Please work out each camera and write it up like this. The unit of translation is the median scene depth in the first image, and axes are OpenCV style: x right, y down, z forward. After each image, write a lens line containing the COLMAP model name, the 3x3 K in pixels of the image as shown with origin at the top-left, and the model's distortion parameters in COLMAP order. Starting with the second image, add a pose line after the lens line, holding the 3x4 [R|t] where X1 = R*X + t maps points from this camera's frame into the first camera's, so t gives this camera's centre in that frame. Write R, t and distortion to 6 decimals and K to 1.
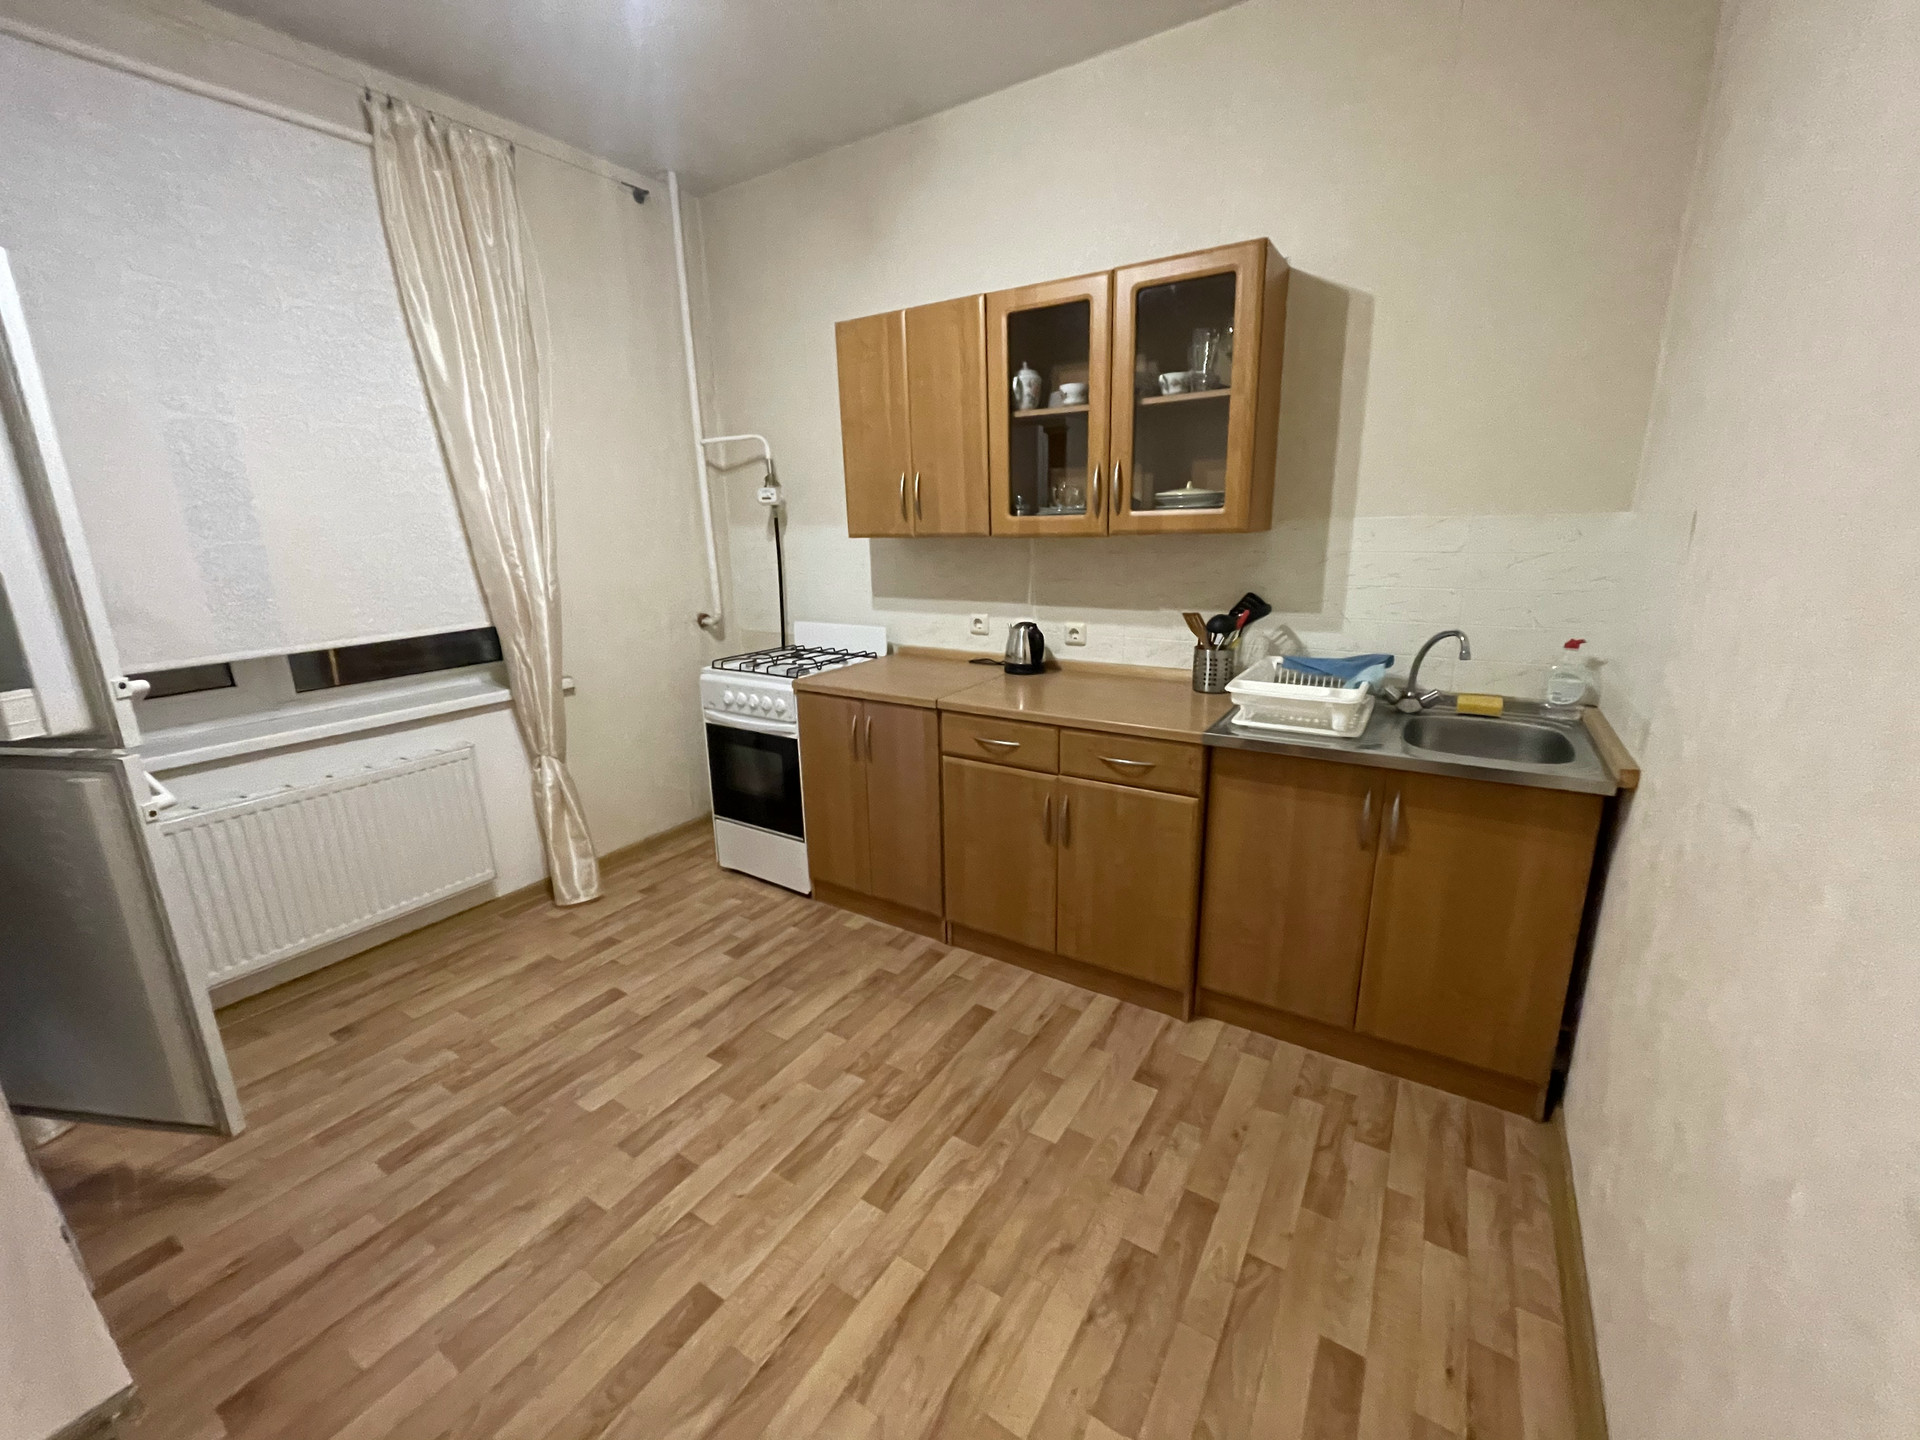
lens RADIAL K [[773.1, 0, 956.5], [0, 773.1, 717.6], [0, 0, 1]] dist [0.000117, -0.000220]
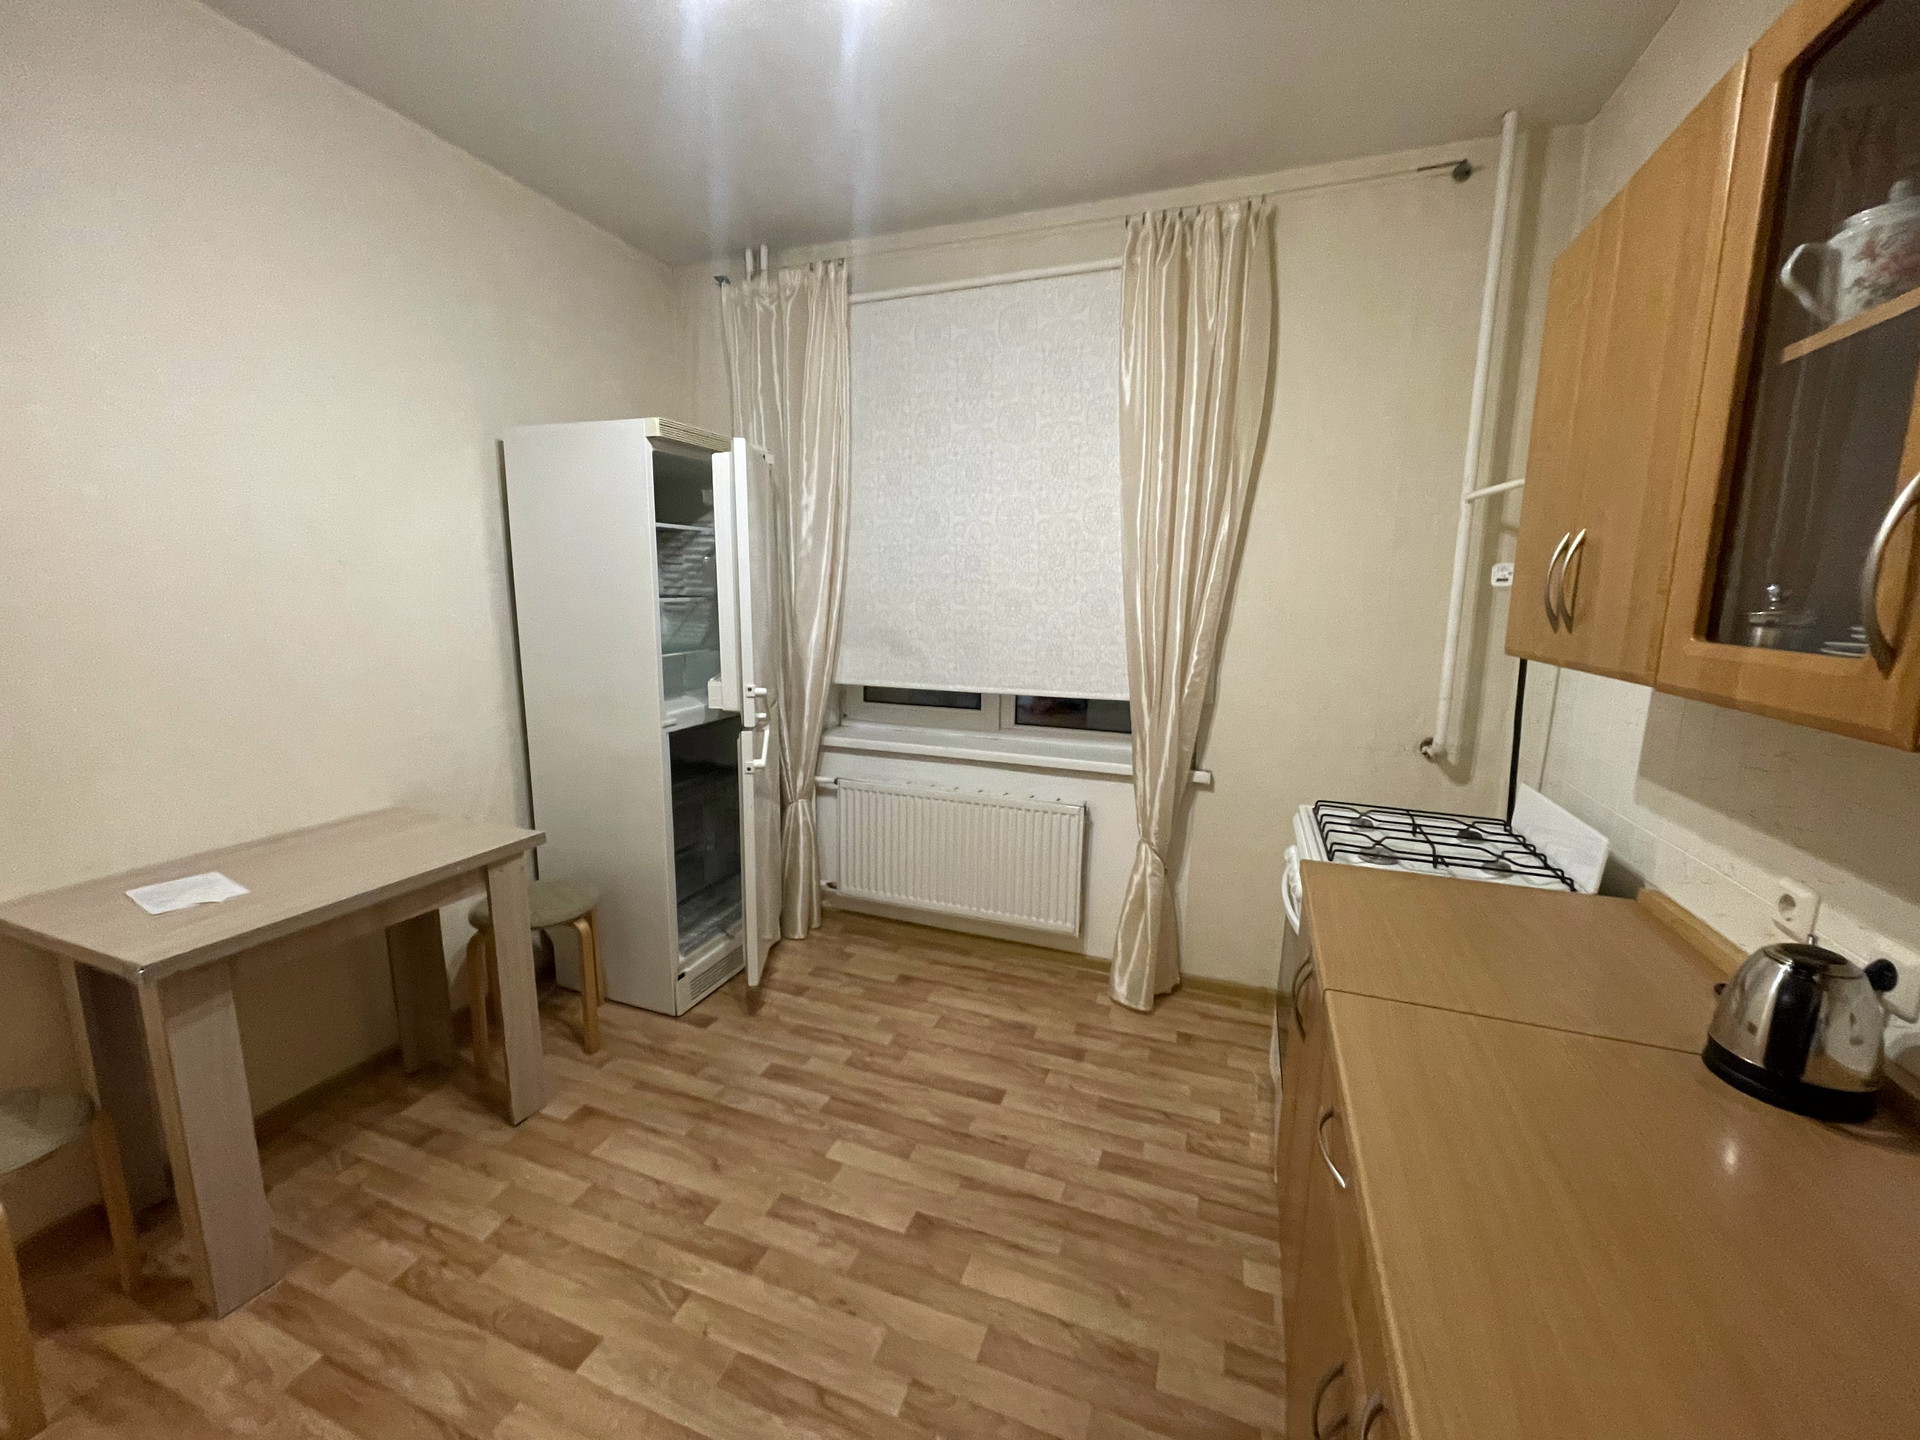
lens RADIAL K [[773.1, 0, 956.5], [0, 773.1, 717.6], [0, 0, 1]] dist [0.000117, -0.000220]
pose [[0.209321, 0.185818, -0.960029, 0.362673], [-0.264718, 0.955887, 0.127299, -0.187239], [0.941334, 0.227490, 0.249276, 0.612585]]
